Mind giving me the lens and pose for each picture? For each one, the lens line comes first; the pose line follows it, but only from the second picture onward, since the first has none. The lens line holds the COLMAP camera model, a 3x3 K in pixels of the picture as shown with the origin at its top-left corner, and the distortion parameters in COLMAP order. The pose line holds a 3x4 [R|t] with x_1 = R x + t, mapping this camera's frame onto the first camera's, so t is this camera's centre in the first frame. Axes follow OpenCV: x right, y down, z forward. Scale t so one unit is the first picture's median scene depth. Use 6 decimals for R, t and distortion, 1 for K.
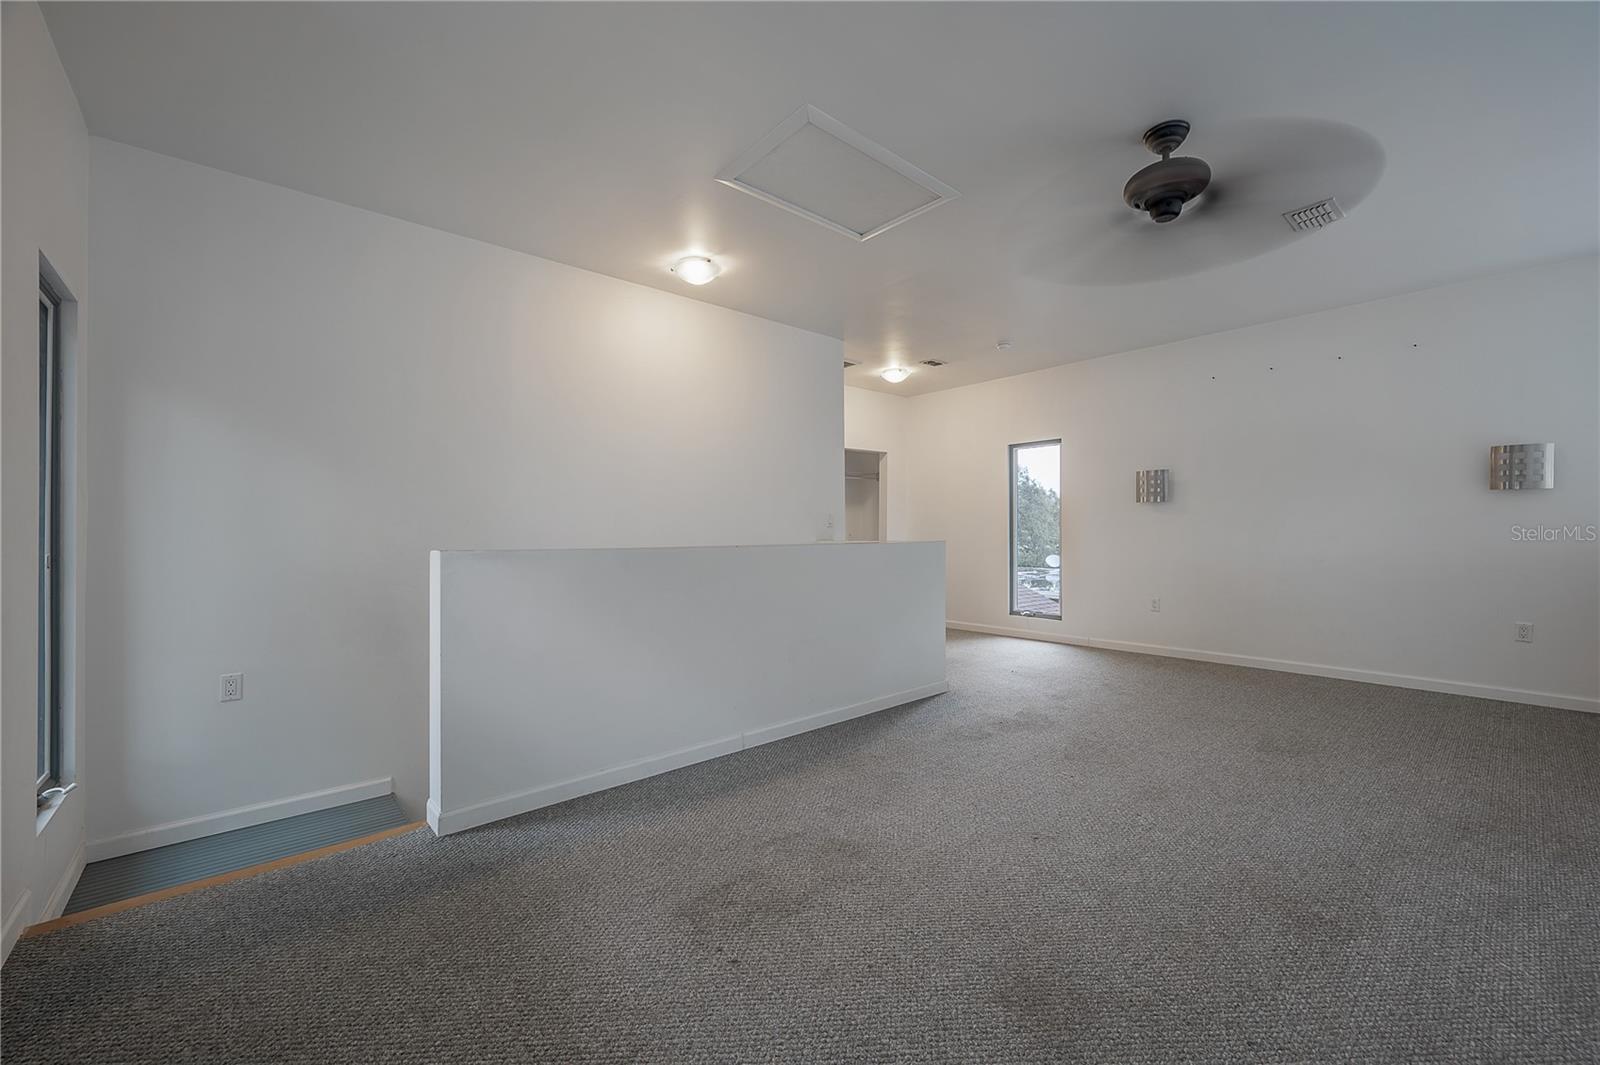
lens RADIAL K [[634.7, 0, 798.8], [0, 634.7, 529.9], [0, 0, 1]] dist [-0.001037, 0.000344]
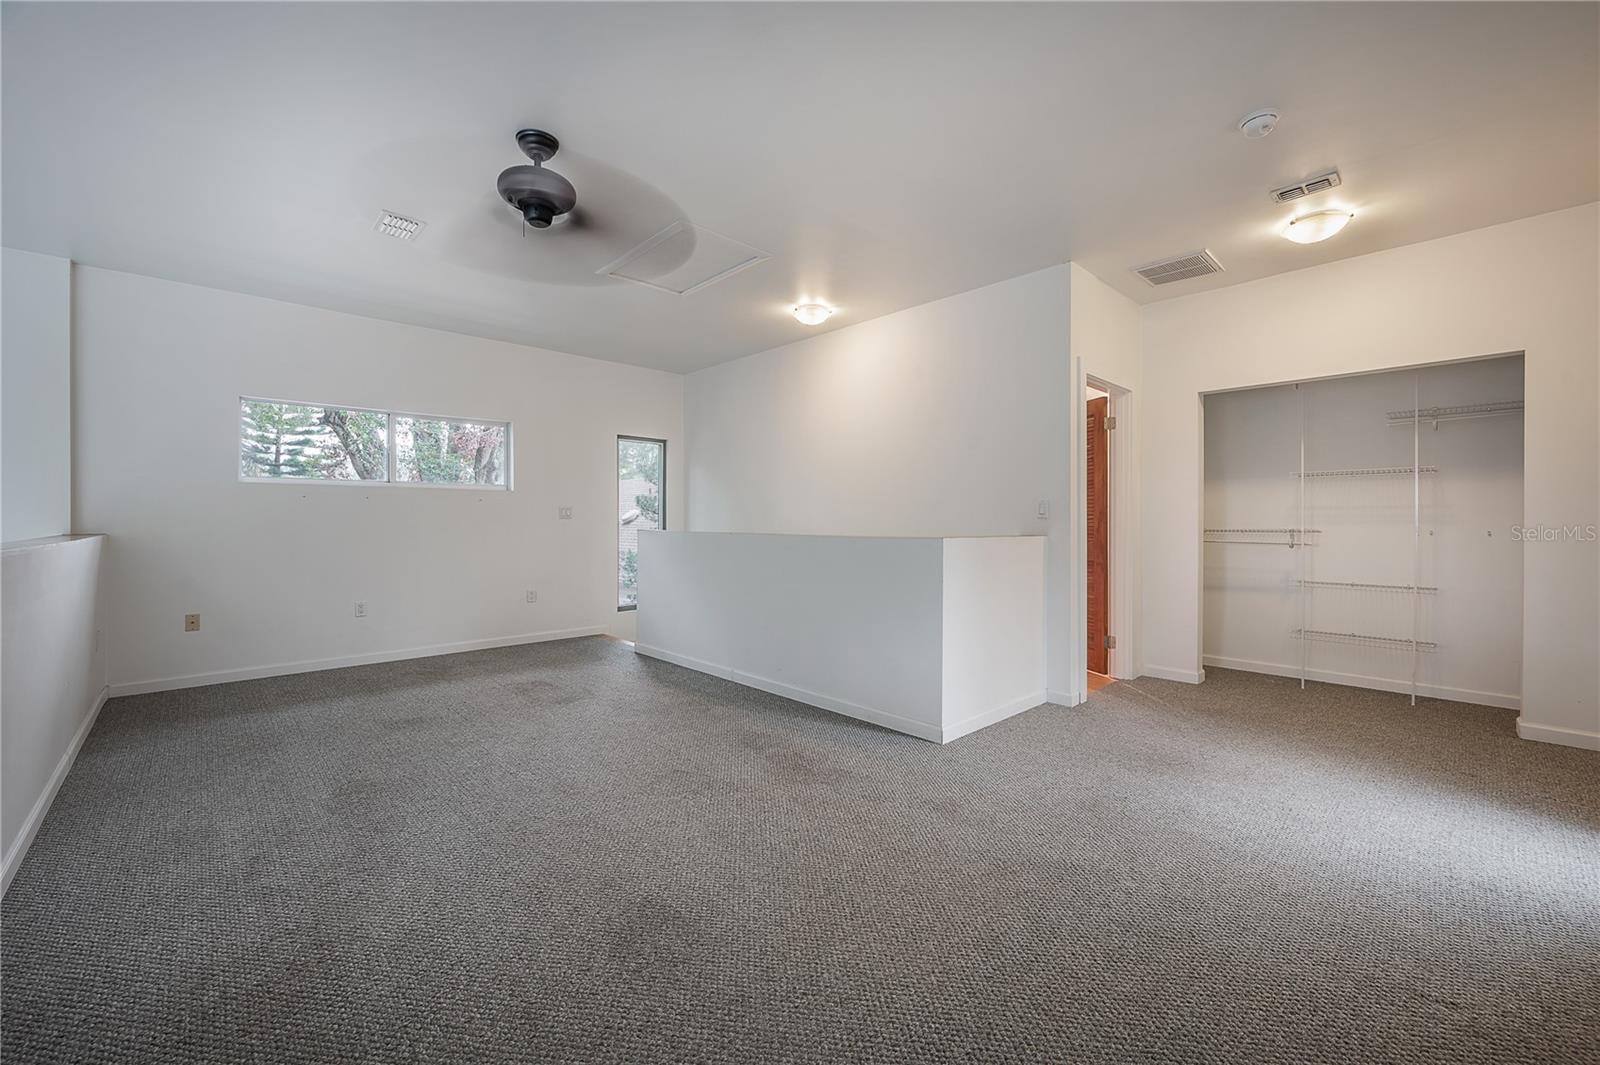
lens RADIAL K [[634.7, 0, 798.4], [0, 634.7, 526.9], [0, 0, 1]] dist [-0.001037, 0.000344]
pose [[0.033221, 0.006737, -0.999425, 1.249514], [0.000263, 0.999977, 0.006749, 0.001784], [0.999448, -0.000487, 0.033218, 1.067079]]
